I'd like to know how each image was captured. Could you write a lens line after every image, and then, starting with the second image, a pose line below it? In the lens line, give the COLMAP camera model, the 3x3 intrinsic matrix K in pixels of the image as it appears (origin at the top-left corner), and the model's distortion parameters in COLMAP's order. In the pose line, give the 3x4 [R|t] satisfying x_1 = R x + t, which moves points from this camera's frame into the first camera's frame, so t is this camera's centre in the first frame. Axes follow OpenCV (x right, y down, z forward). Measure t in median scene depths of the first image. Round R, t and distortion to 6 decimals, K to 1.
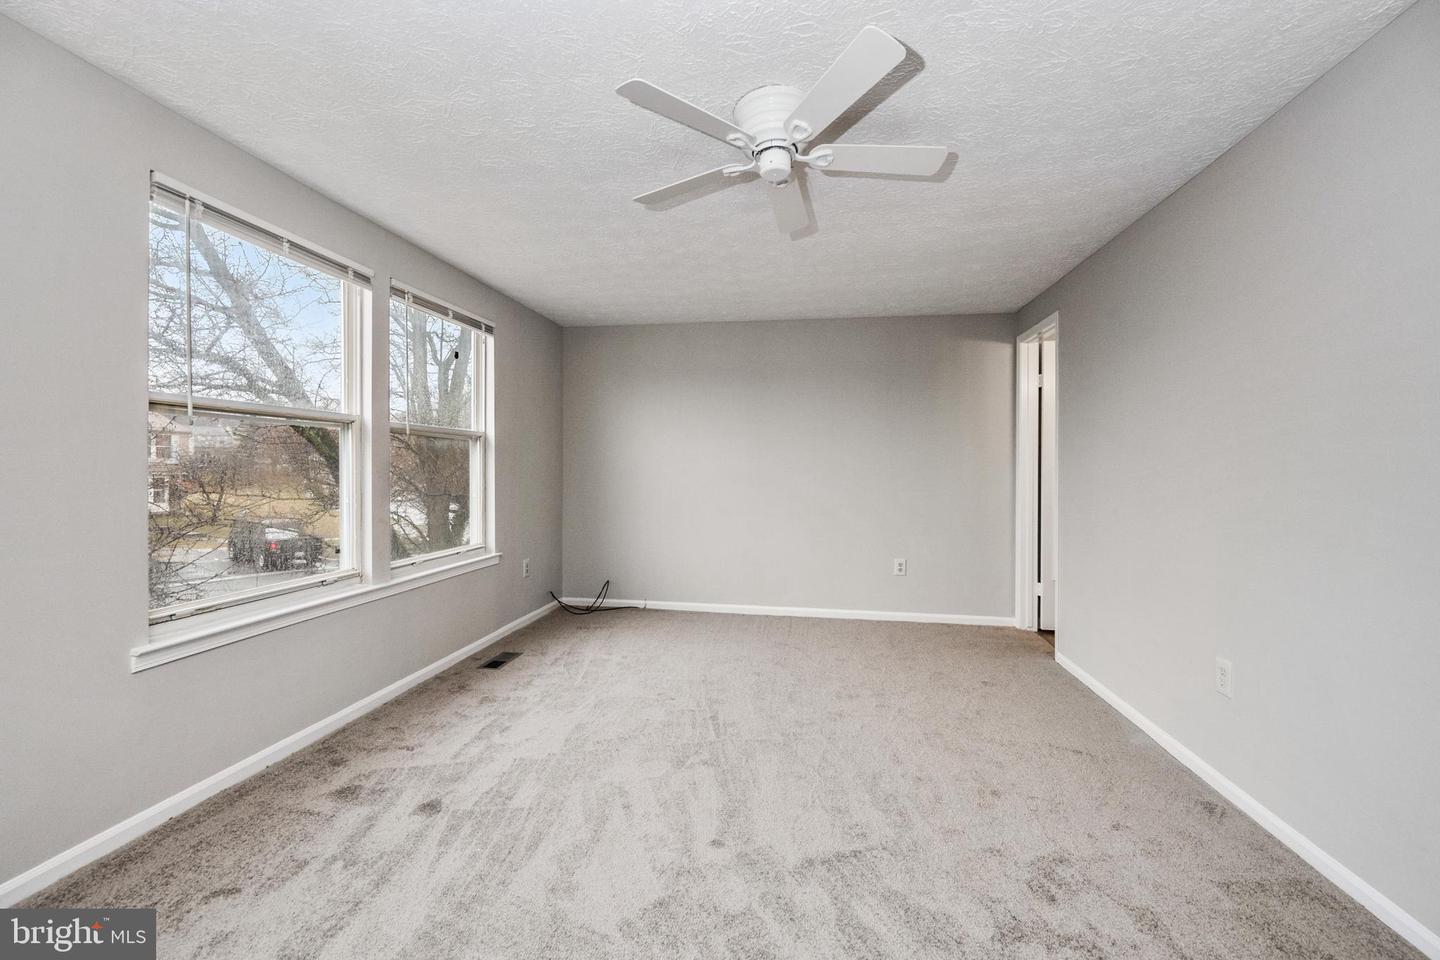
lens RADIAL K [[580.7, 0, 721.5], [0, 580.7, 482.1], [0, 0, 1]] dist [0.000452, -0.001242]
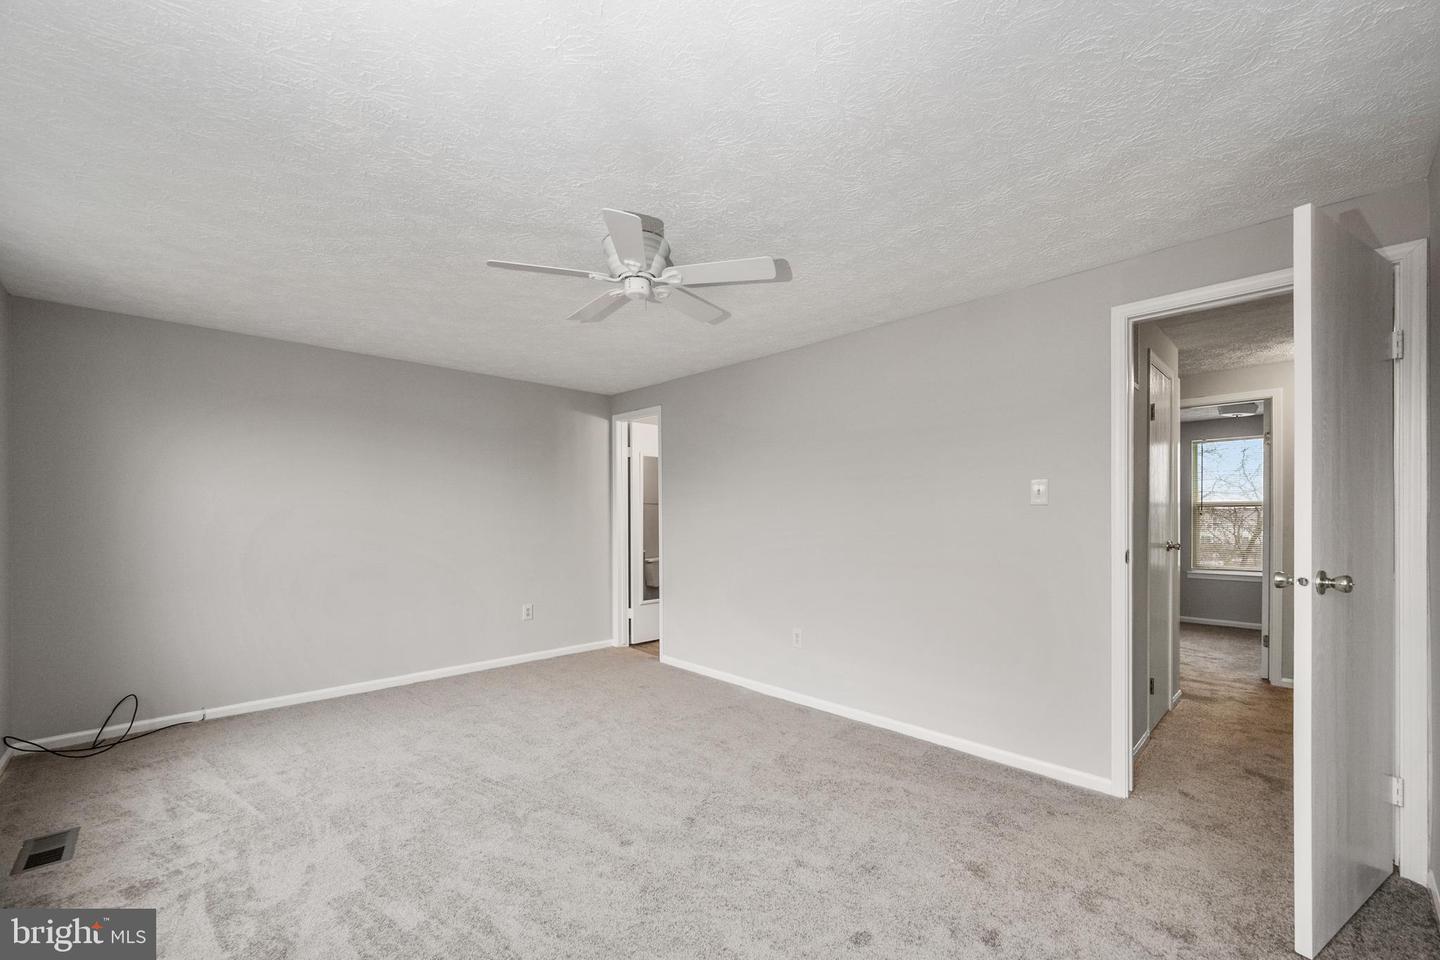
lens RADIAL K [[580.7, 0, 745.3], [0, 580.7, 515.4], [0, 0, 1]] dist [0.000452, -0.001242]
pose [[0.580653, -0.006360, 0.814127, -0.394466], [0.021916, 0.999729, -0.007821, -0.018856], [-0.813856, 0.022383, 0.580635, 0.040777]]
